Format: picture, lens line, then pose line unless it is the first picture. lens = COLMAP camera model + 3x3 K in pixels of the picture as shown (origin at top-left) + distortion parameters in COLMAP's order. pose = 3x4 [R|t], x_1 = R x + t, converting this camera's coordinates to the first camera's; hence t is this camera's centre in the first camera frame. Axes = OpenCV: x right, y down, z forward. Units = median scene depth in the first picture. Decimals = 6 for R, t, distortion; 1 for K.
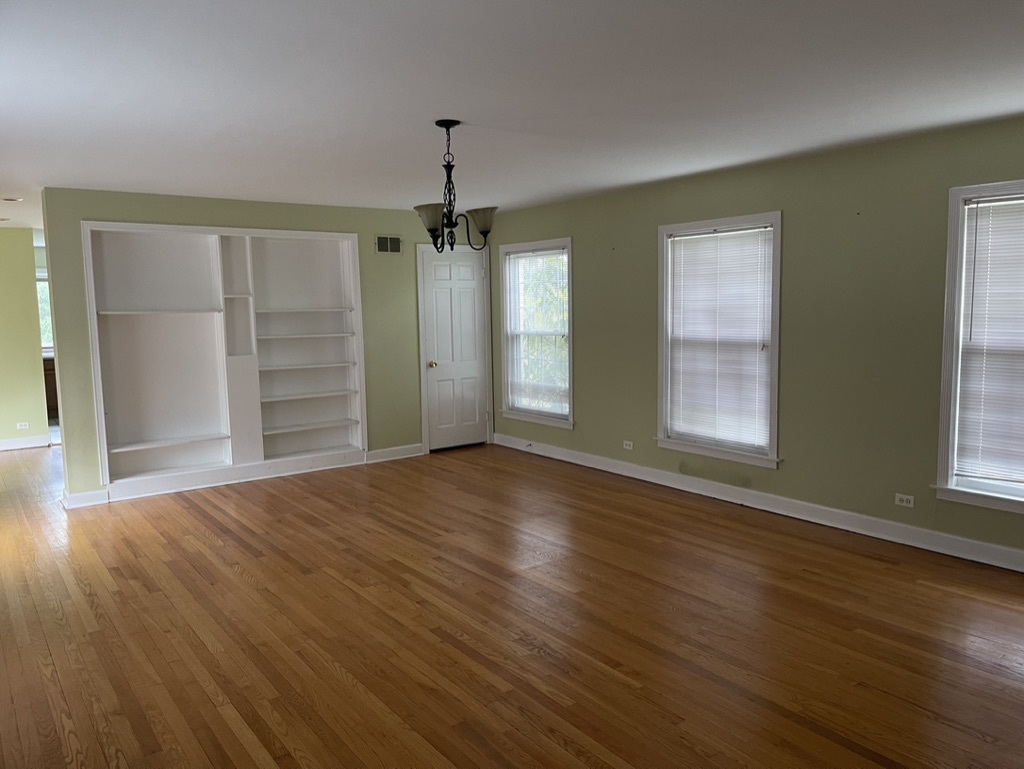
lens RADIAL K [[762.9, 0, 512.0], [0, 762.9, 384.5], [0, 0, 1]] dist [0.070648, -0.088254]
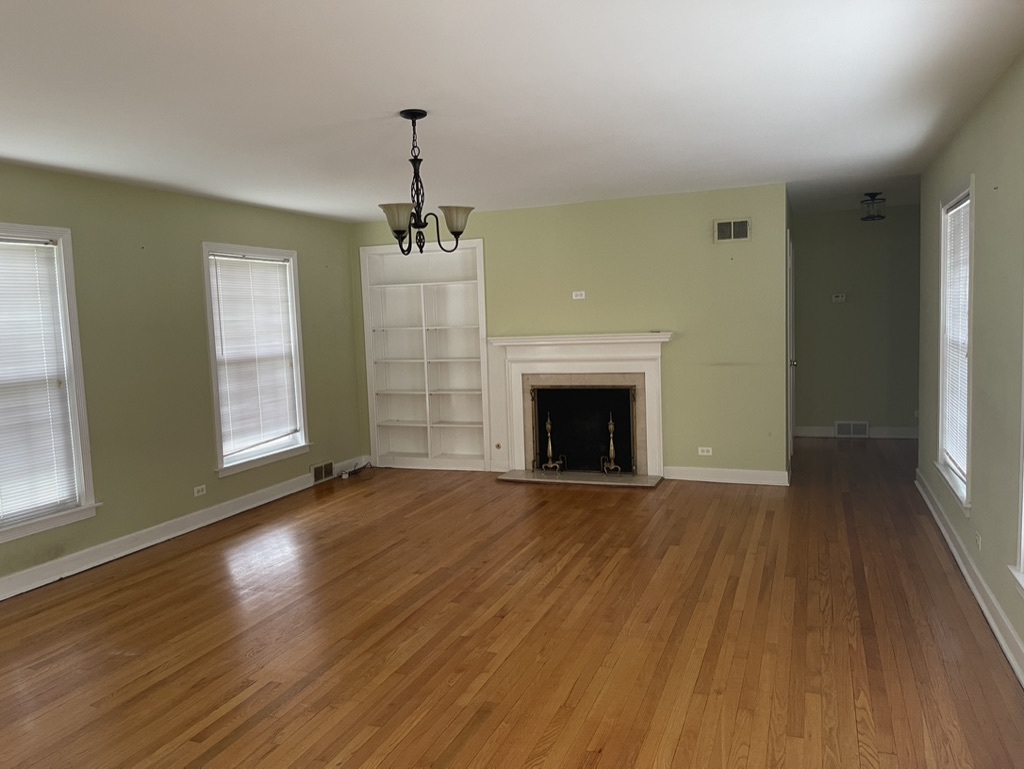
lens RADIAL K [[762.9, 0, 512.0], [0, 762.9, 384.5], [0, 0, 1]] dist [0.070648, -0.088254]
pose [[-0.532785, -0.038925, 0.845355, -0.847994], [0.137230, 0.981746, 0.131694, -0.116609], [-0.835050, 0.186173, -0.517718, 1.305270]]
